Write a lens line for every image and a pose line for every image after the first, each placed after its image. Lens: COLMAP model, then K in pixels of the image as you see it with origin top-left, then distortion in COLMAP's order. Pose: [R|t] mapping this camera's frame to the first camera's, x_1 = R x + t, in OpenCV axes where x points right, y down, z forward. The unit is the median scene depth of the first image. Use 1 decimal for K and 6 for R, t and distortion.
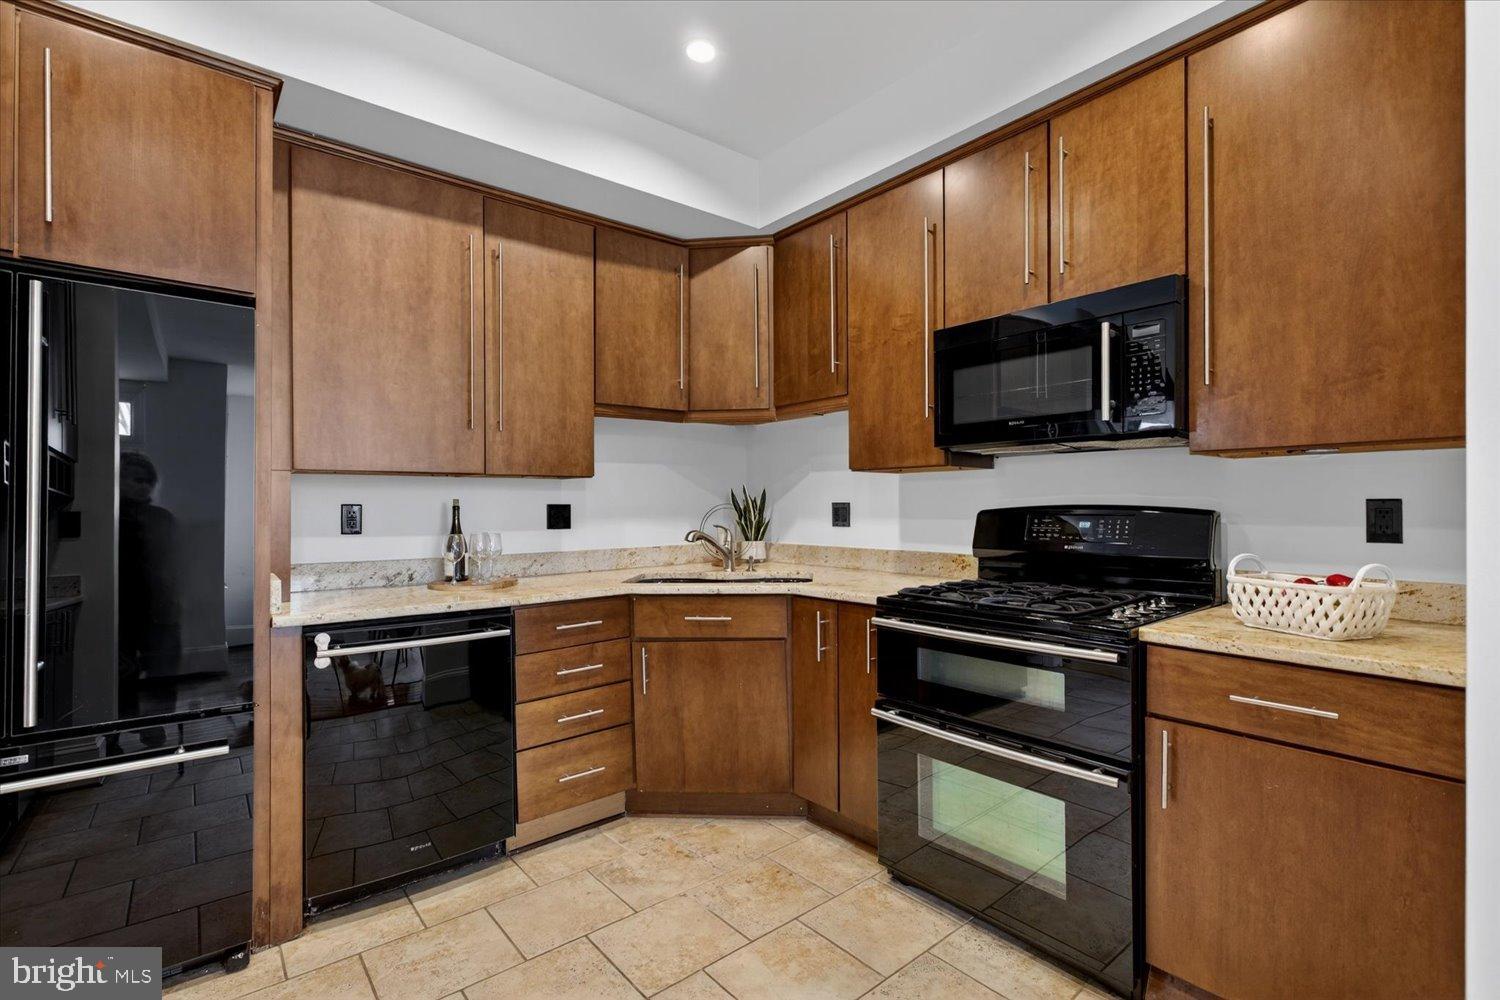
lens RADIAL K [[681.5, 0, 750.0], [0, 681.5, 506.2], [0, 0, 1]] dist [-0.008231, 0.001398]
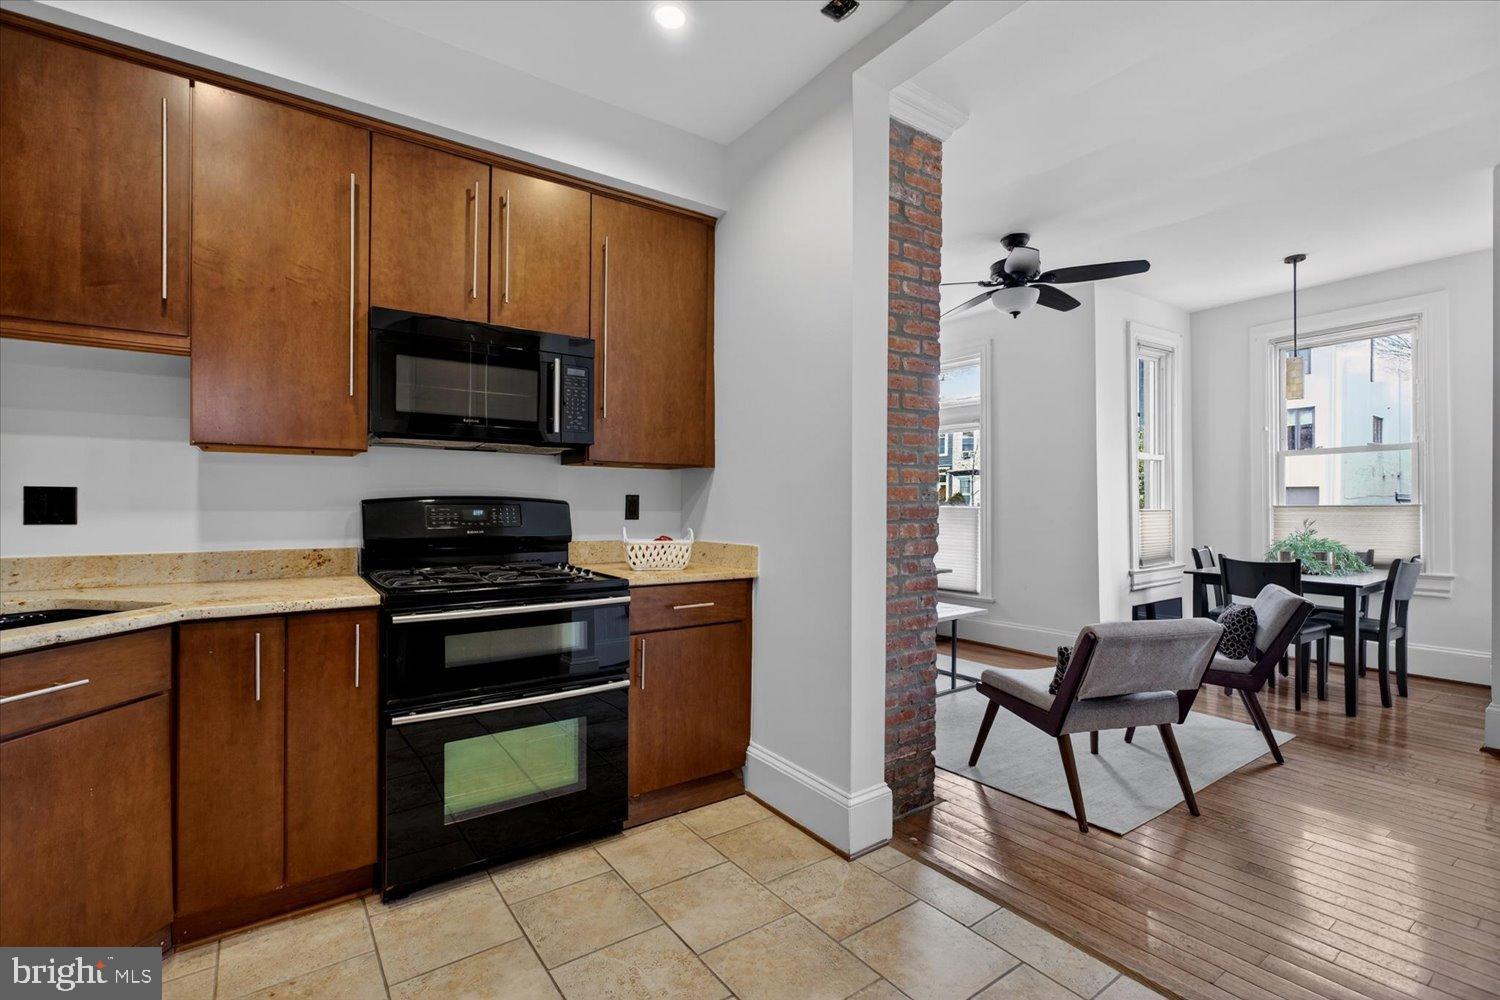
lens RADIAL K [[681.5, 0, 759.1], [0, 681.5, 503.2], [0, 0, 1]] dist [-0.008231, 0.001398]
pose [[0.050890, 0.003885, 0.998697, -0.652807], [-0.005165, 0.999980, -0.003627, 0.012690], [-0.998691, -0.004974, 0.050909, 0.445324]]
